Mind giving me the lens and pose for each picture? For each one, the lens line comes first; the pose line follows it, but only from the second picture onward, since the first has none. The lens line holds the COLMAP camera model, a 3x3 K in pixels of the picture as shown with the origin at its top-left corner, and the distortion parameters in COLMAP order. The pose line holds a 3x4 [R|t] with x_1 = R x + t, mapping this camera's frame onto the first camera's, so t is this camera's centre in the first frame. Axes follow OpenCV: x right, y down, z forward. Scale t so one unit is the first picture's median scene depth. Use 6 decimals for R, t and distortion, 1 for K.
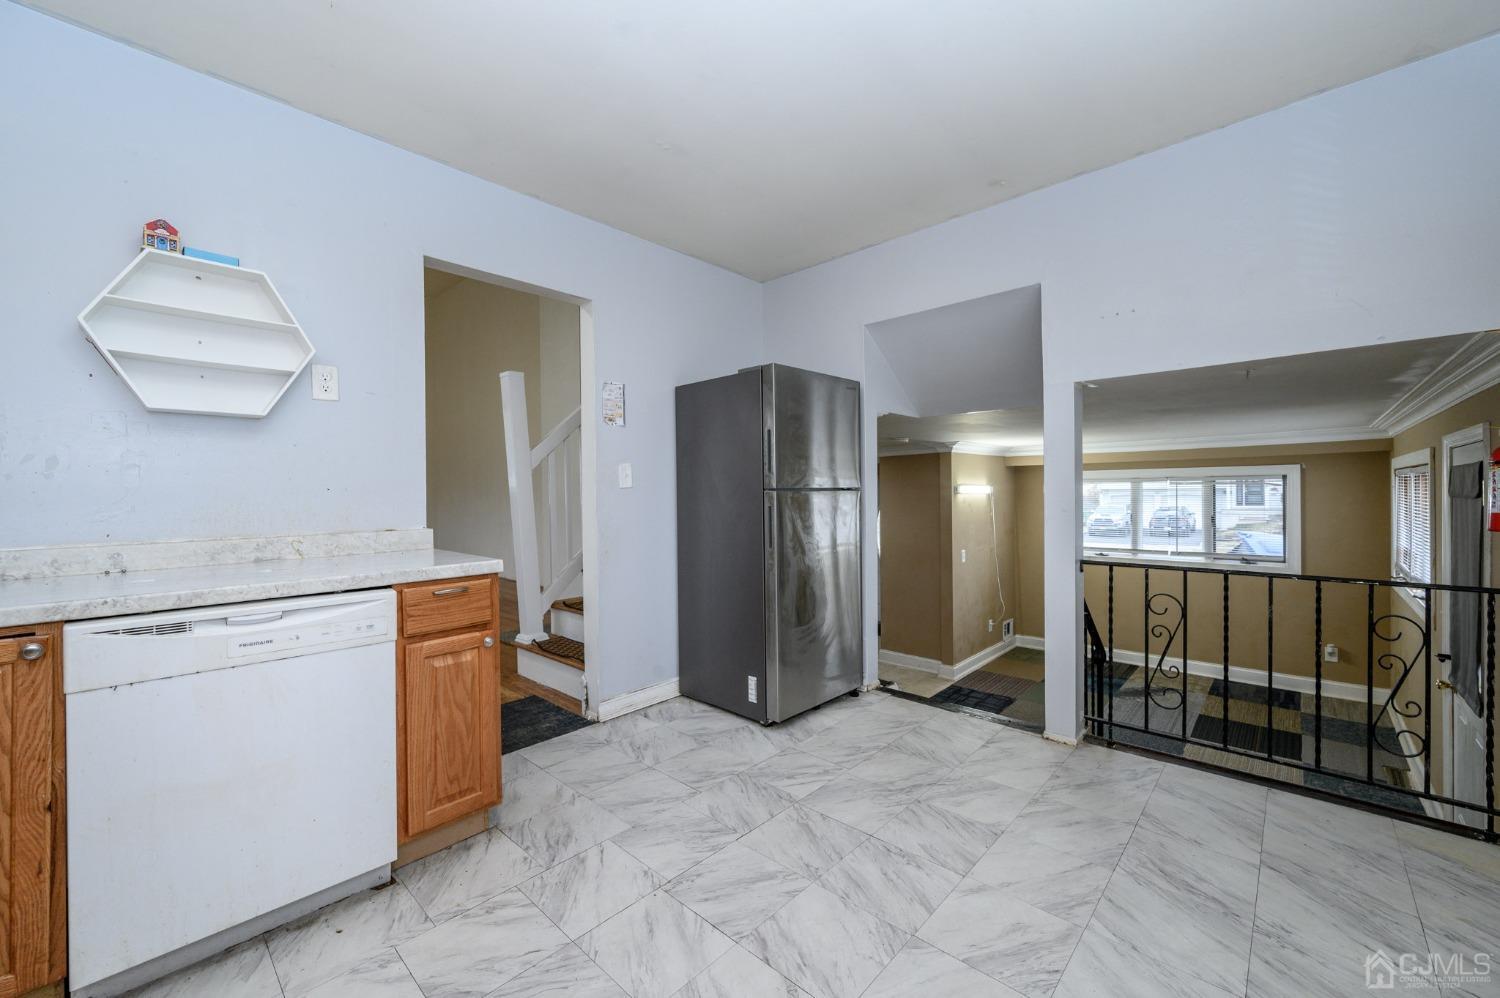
lens RADIAL K [[591.1, 0, 743.1], [0, 591.1, 497.5], [0, 0, 1]] dist [0.001760, 0.000070]
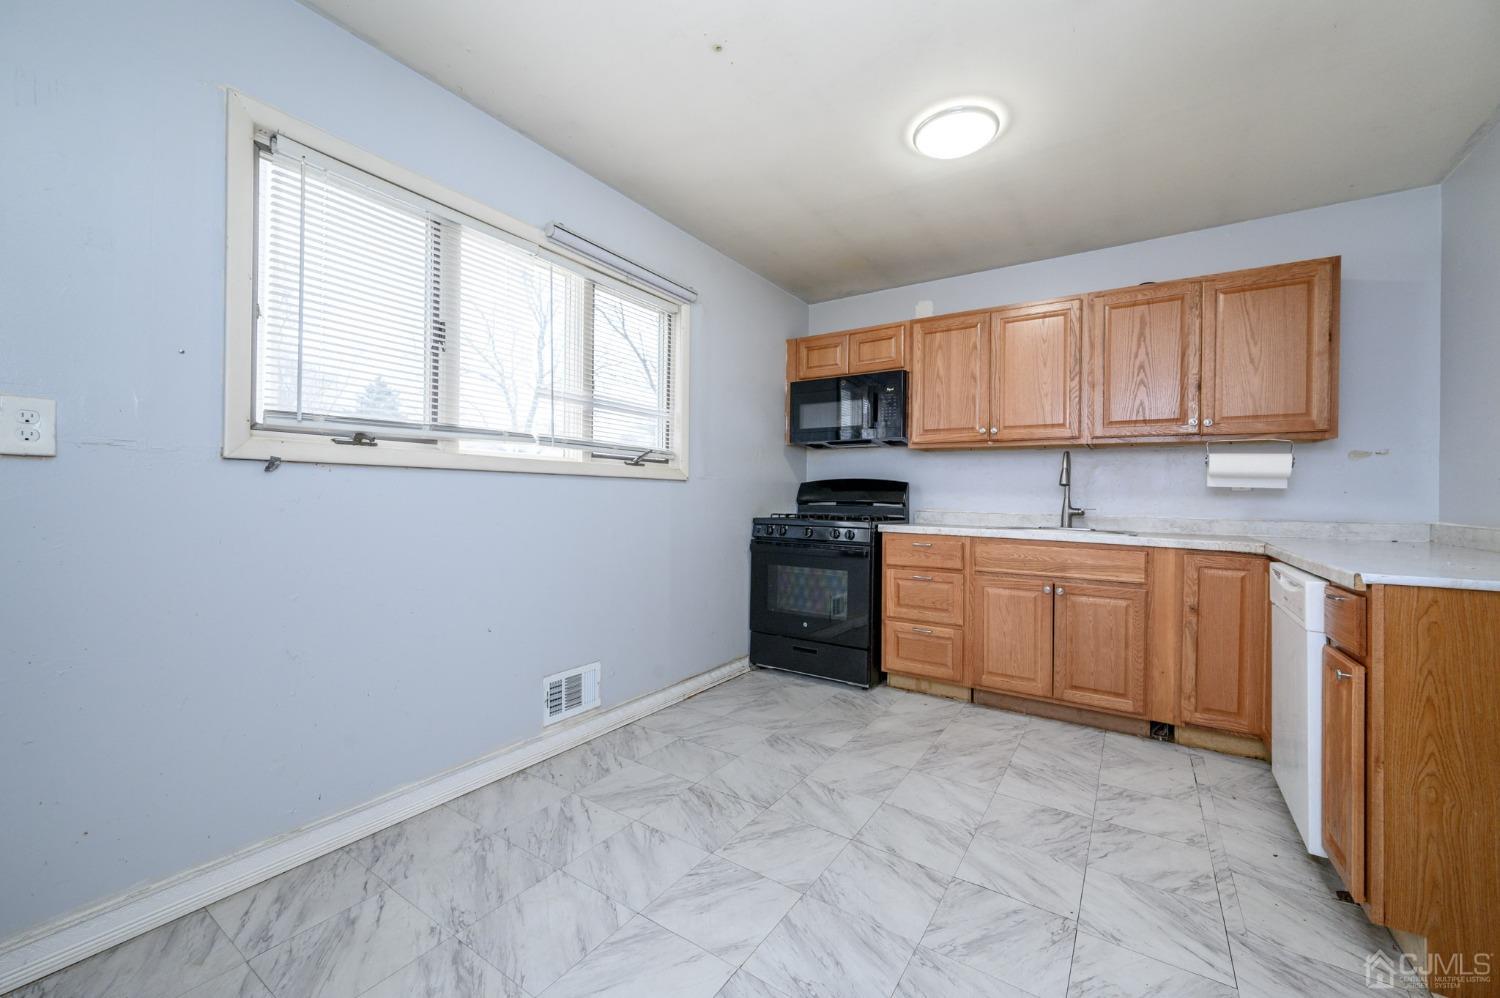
lens RADIAL K [[591.1, 0, 750.9], [0, 591.1, 498.1], [0, 0, 1]] dist [0.001760, 0.000070]
pose [[-0.983719, -0.000475, -0.179710, 0.538364], [-0.001658, 0.999978, 0.006436, 0.016615], [0.179703, 0.006629, -0.983699, 1.902461]]
